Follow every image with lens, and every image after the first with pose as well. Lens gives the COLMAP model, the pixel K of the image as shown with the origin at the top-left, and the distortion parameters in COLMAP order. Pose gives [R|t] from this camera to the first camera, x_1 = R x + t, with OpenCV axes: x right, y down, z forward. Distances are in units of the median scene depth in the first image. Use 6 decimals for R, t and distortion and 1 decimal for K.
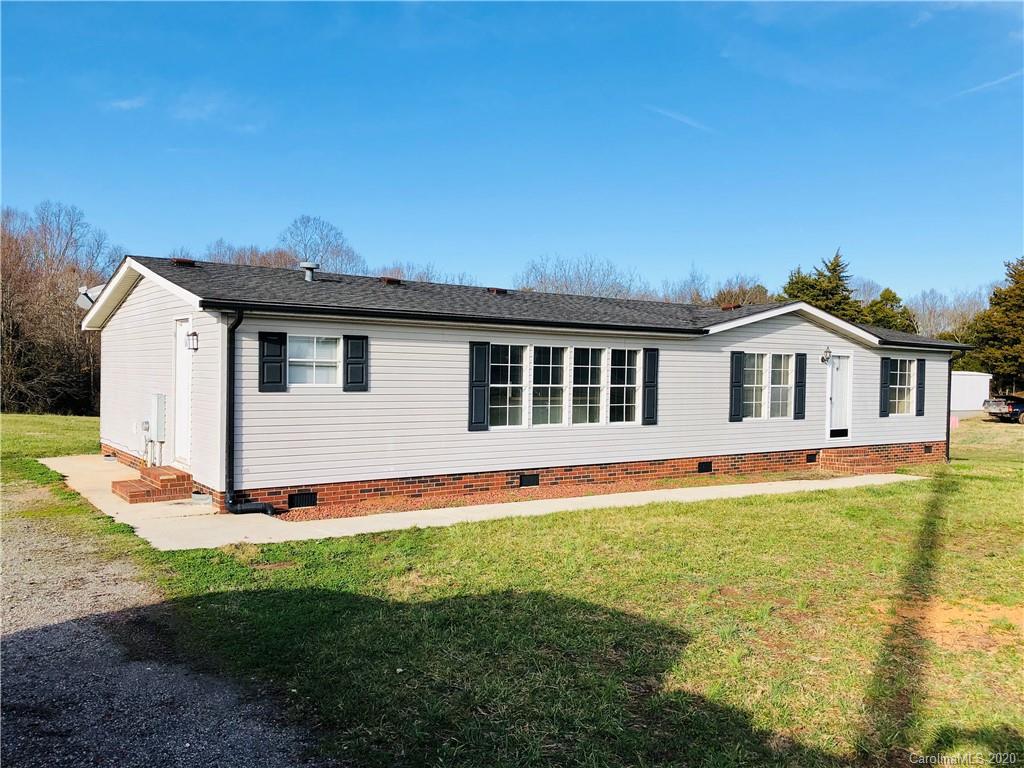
lens RADIAL K [[832.1, 0, 508.6], [0, 832.1, 380.0], [0, 0, 1]] dist [0.047934, -0.045439]
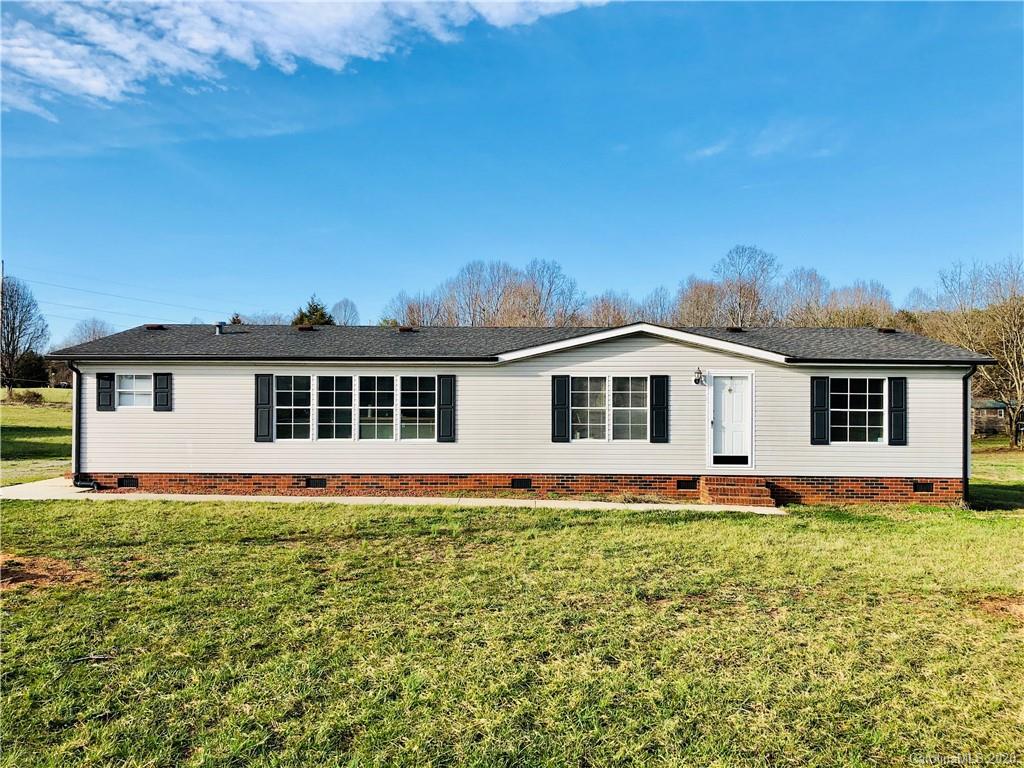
lens RADIAL K [[832.1, 0, 515.3], [0, 832.1, 377.7], [0, 0, 1]] dist [0.047934, -0.045439]
pose [[0.807178, -0.022435, -0.589881, 1.030630], [0.001400, 0.999347, -0.036093, 0.007580], [0.590306, 0.028308, 0.806683, 0.154114]]
